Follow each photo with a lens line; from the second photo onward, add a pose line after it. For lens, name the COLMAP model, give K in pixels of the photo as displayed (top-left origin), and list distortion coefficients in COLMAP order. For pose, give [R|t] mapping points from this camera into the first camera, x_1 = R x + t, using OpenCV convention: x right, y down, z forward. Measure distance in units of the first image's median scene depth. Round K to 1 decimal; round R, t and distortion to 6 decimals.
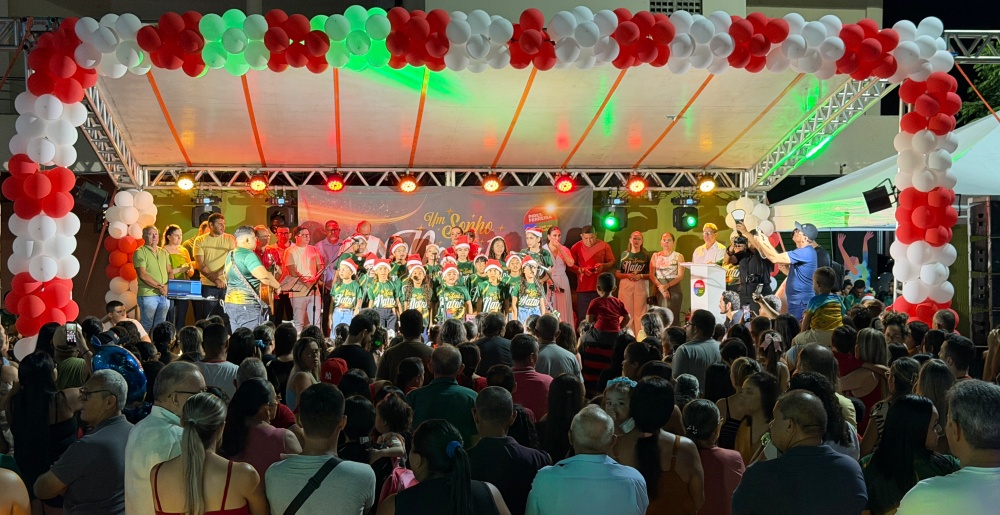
lens RADIAL K [[1364.0, 0, 500.0], [0, 1364.0, 257.5], [0, 0, 1]] dist [-0.004924, -0.001539]
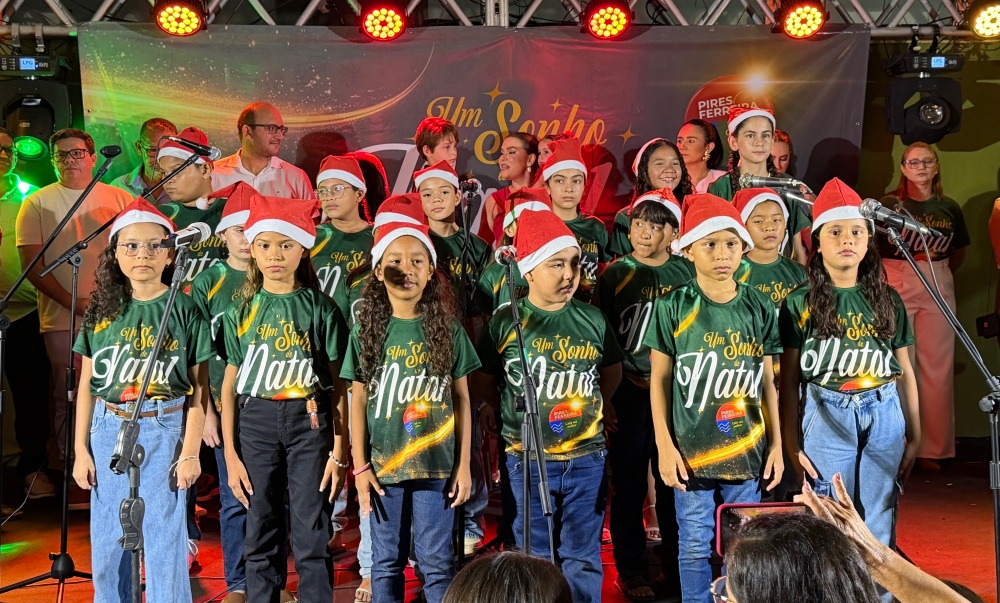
lens RADIAL K [[1234.8, 0, 500.0], [0, 1234.8, 301.5], [0, 0, 1]] dist [-0.297107, -0.000850]
pose [[0.999841, -0.017825, 0.000577, -0.038726], [0.017778, 0.998732, 0.047104, 0.008266], [-0.001416, -0.047086, 0.998890, 0.694859]]
